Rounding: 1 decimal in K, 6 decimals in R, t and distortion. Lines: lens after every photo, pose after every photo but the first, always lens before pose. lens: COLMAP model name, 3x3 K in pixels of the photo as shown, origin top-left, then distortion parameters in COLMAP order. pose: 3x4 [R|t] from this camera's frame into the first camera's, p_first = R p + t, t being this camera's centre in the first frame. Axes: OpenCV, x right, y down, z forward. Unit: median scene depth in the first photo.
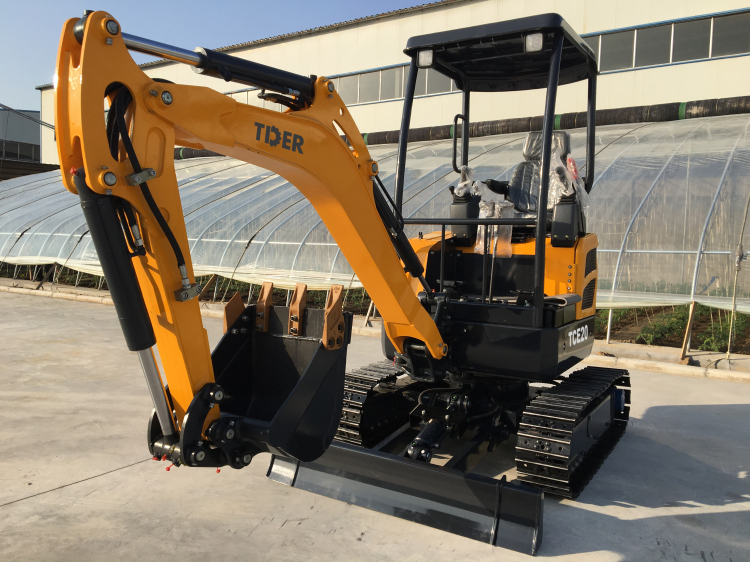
lens RADIAL K [[634.9, 0, 377.2], [0, 634.9, 280.4], [0, 0, 1]] dist [0.071732, -0.088591]
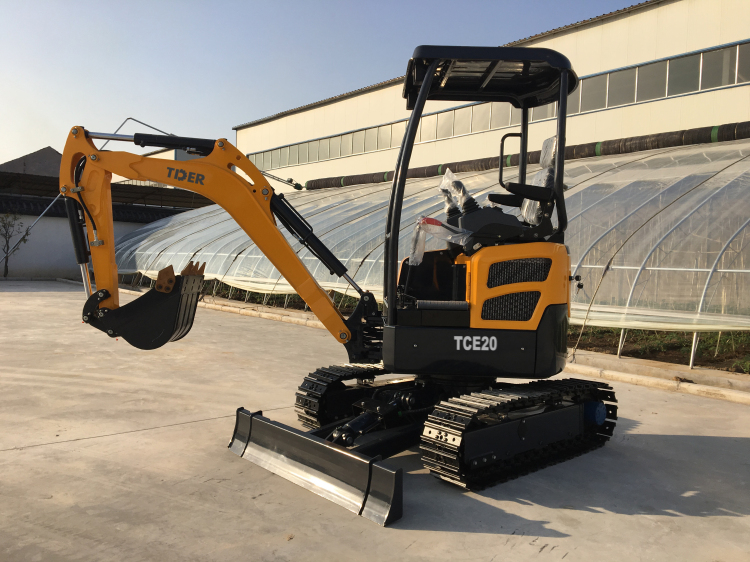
lens RADIAL K [[634.9, 0, 370.9], [0, 634.9, 276.2], [0, 0, 1]] dist [0.071732, -0.088591]
pose [[0.958961, 0.013207, -0.283232, 0.321222], [-0.025497, 0.998884, -0.039750, 0.023222], [0.282391, 0.045340, 0.958227, -0.057660]]
